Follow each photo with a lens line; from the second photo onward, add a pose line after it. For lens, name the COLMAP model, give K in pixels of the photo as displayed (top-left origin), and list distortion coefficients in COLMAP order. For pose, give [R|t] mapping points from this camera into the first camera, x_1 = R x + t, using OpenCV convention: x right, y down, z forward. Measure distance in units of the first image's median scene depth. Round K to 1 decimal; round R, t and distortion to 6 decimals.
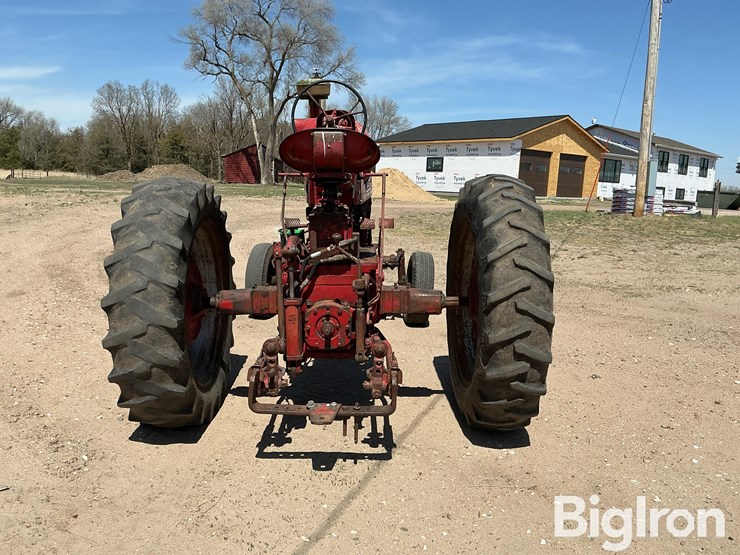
lens RADIAL K [[622.8, 0, 369.3], [0, 622.8, 275.6], [0, 0, 1]] dist [0.102335, -0.219098]
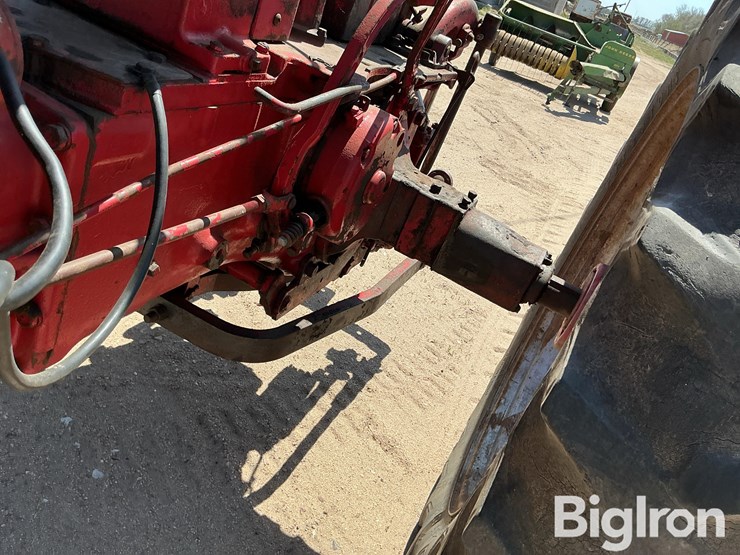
lens RADIAL K [[619.9, 0, 368.5], [0, 619.9, 275.5], [0, 0, 1]] dist [0.133654, -0.276865]
pose [[-0.847223, -0.483306, 0.220519, -0.163550], [-0.277559, 0.756656, 0.591974, -0.100375], [-0.452961, 0.440327, -0.775202, 0.913897]]
